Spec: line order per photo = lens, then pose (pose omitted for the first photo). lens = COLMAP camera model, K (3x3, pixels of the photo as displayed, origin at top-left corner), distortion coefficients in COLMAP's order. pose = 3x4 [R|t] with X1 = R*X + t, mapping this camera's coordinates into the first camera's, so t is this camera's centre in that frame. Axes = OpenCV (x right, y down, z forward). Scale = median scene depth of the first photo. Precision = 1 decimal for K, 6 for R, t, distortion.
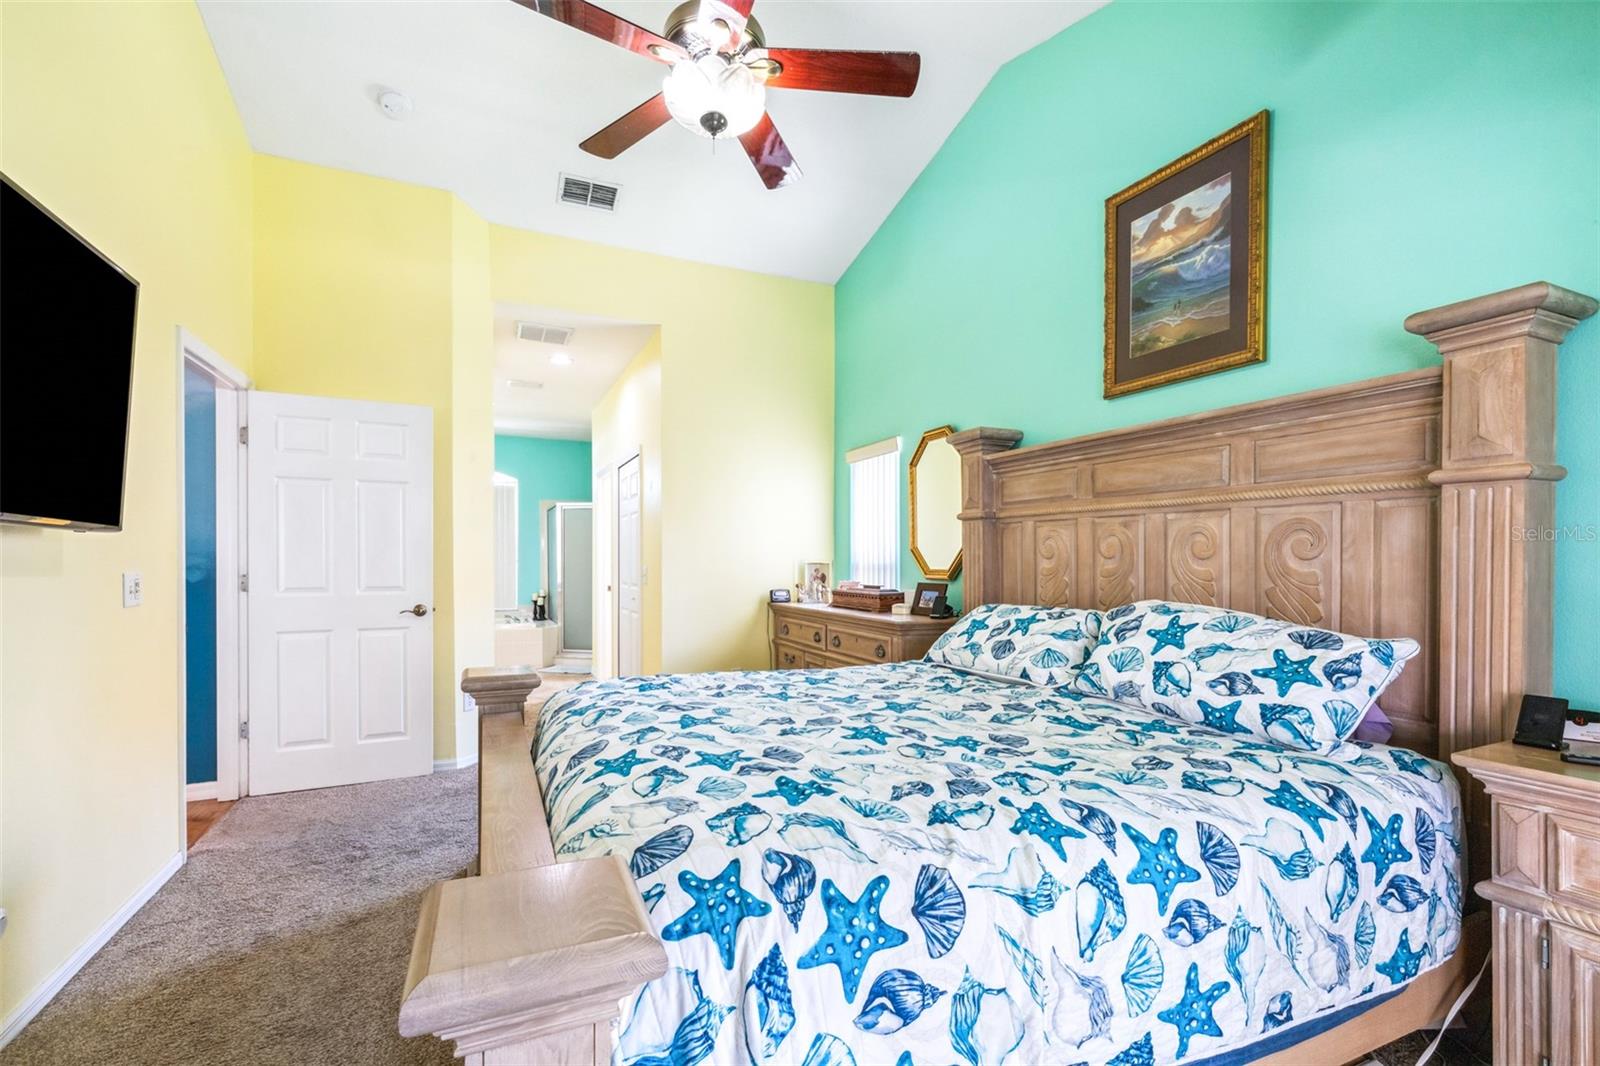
lens RADIAL K [[690.4, 0, 778.2], [0, 690.4, 565.2], [0, 0, 1]] dist [0.001134, -0.000615]
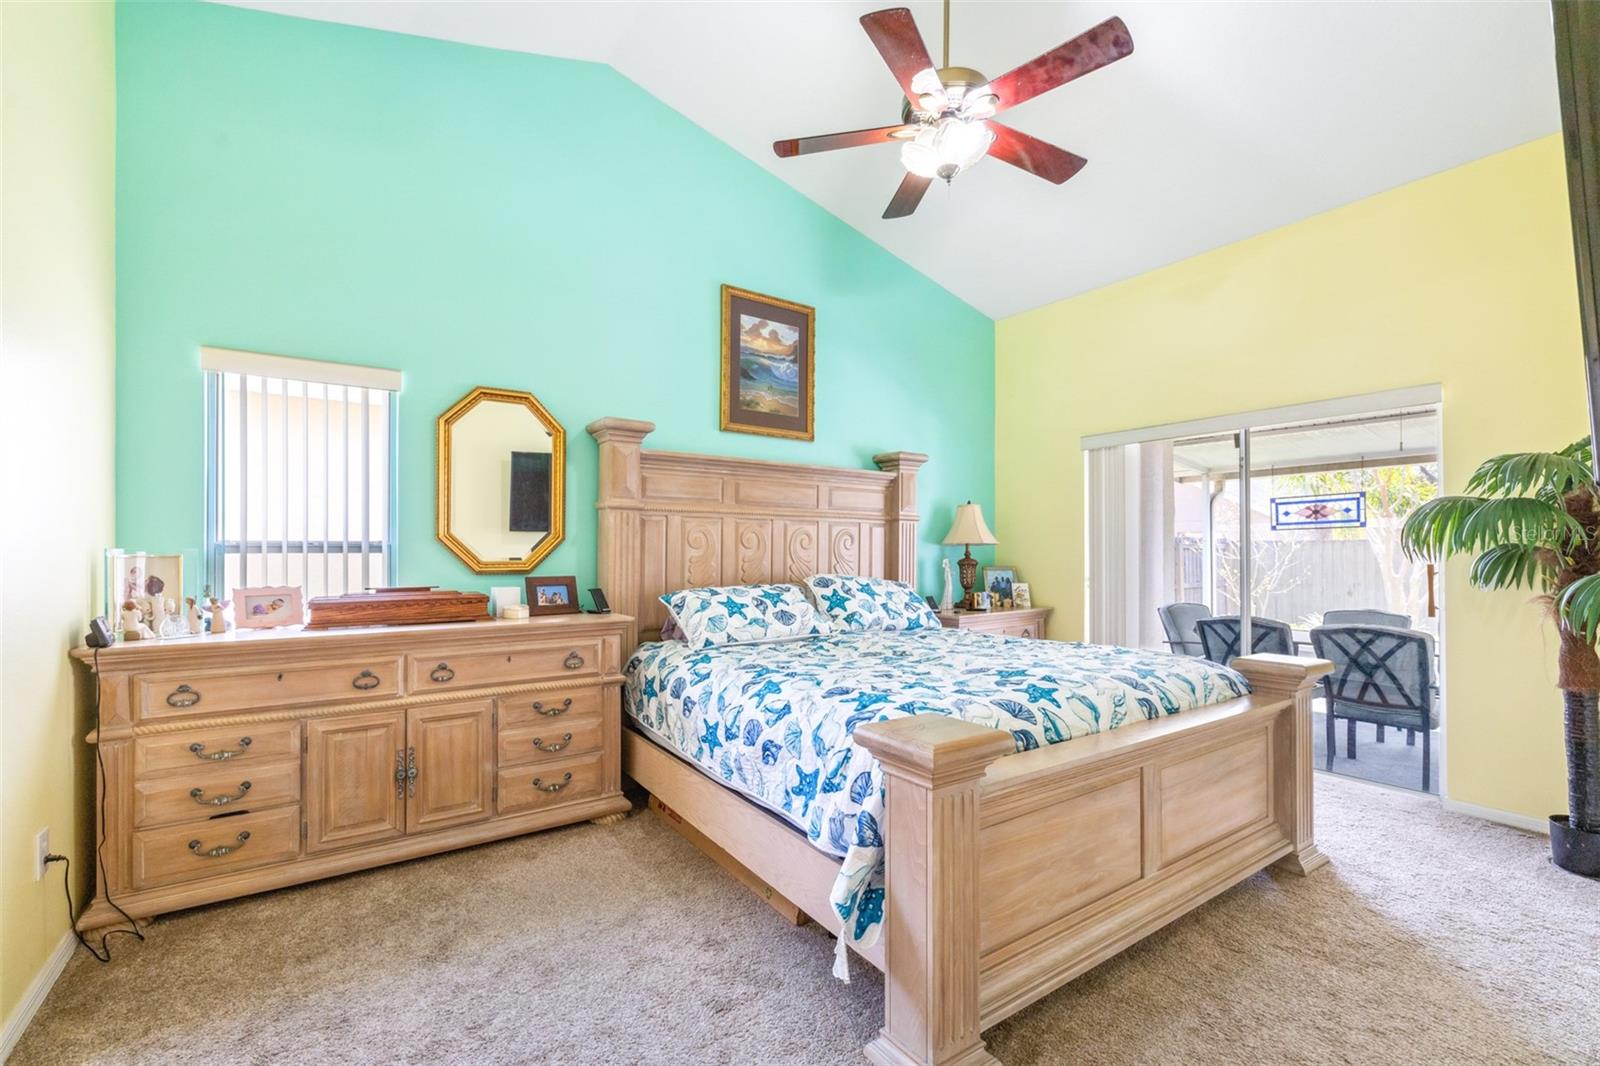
lens RADIAL K [[690.4, 0, 800.2], [0, 690.4, 543.1], [0, 0, 1]] dist [0.001134, -0.000615]
pose [[-0.185793, 0.006697, 0.982566, -0.914087], [0.004324, 0.999973, -0.005998, -0.011452], [-0.982579, 0.003135, -0.185817, 1.140800]]
